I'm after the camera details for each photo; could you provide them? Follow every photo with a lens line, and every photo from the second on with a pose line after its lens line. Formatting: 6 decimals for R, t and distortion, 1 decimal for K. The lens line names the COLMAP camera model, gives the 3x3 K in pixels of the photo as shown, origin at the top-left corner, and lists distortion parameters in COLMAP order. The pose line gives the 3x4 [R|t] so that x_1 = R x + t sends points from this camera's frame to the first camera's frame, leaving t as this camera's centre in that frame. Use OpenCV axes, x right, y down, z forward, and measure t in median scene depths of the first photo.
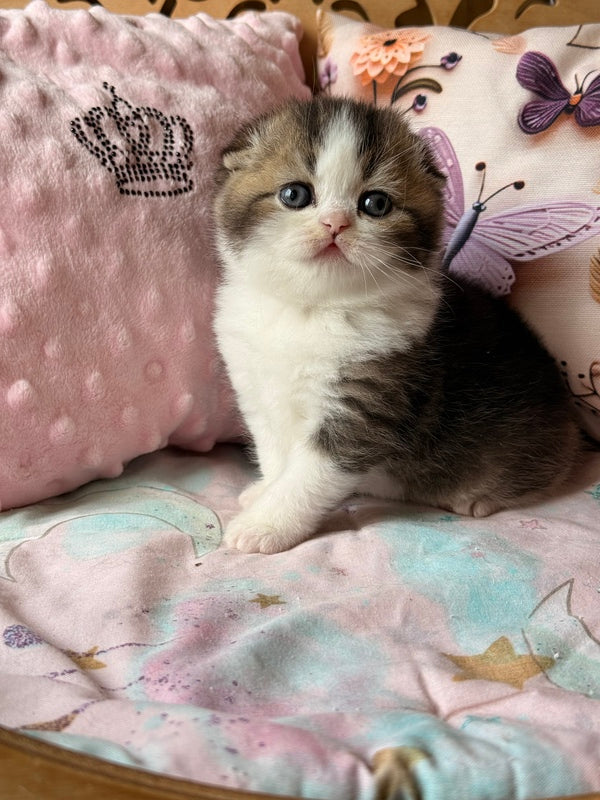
lens RADIAL K [[1127.3, 0, 309.7], [0, 1127.3, 416.9], [0, 0, 1]] dist [0.098350, 0.000000]
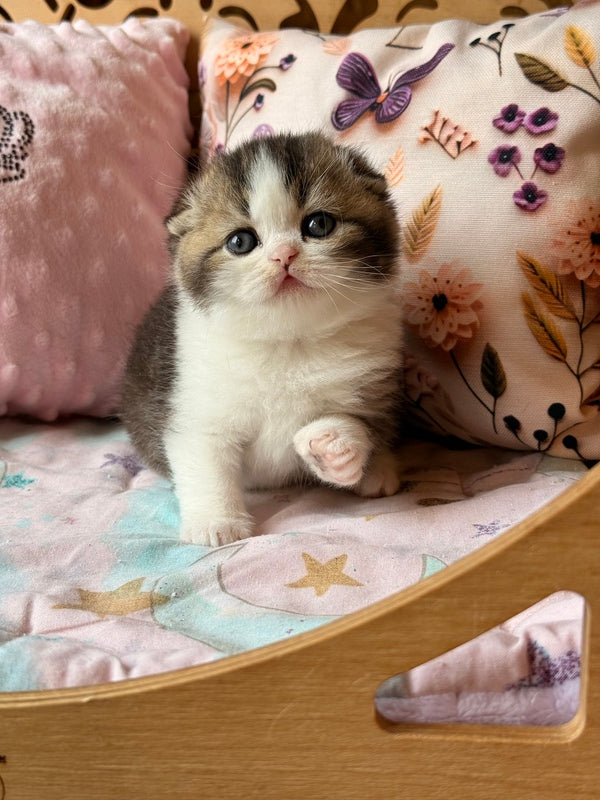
lens RADIAL K [[1127.3, 0, 300.6], [0, 1127.3, 420.0], [0, 0, 1]] dist [0.098350, 0.000000]
pose [[0.984677, 0.042660, -0.169092, 0.354593], [-0.044616, 0.998974, -0.007783, 0.030040], [0.168587, 0.015208, 0.985569, -0.038010]]
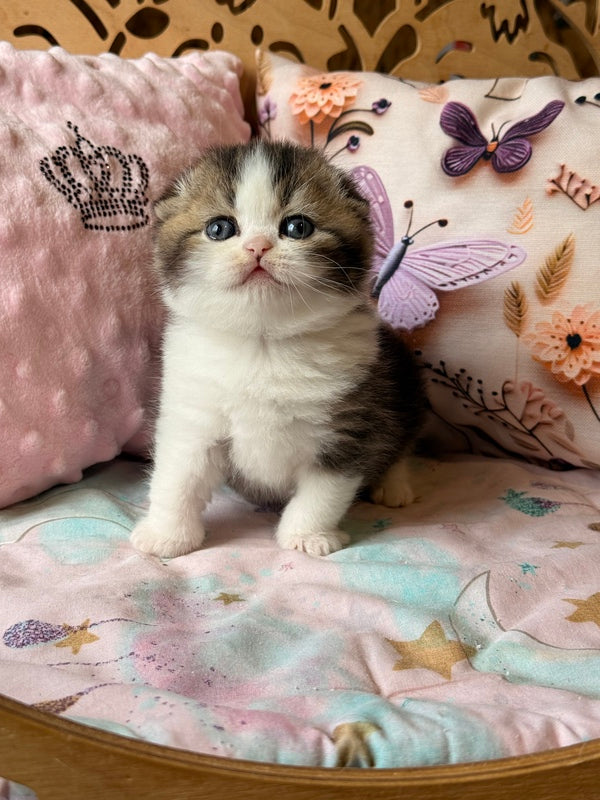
lens RADIAL K [[1127.3, 0, 297.4], [0, 1127.3, 418.5], [0, 0, 1]] dist [0.098350, 0.000000]
pose [[0.997627, 0.002147, 0.068811, -0.035096], [-0.003219, 0.999875, 0.015473, -0.028262], [-0.068770, -0.015657, 0.997510, -0.107418]]
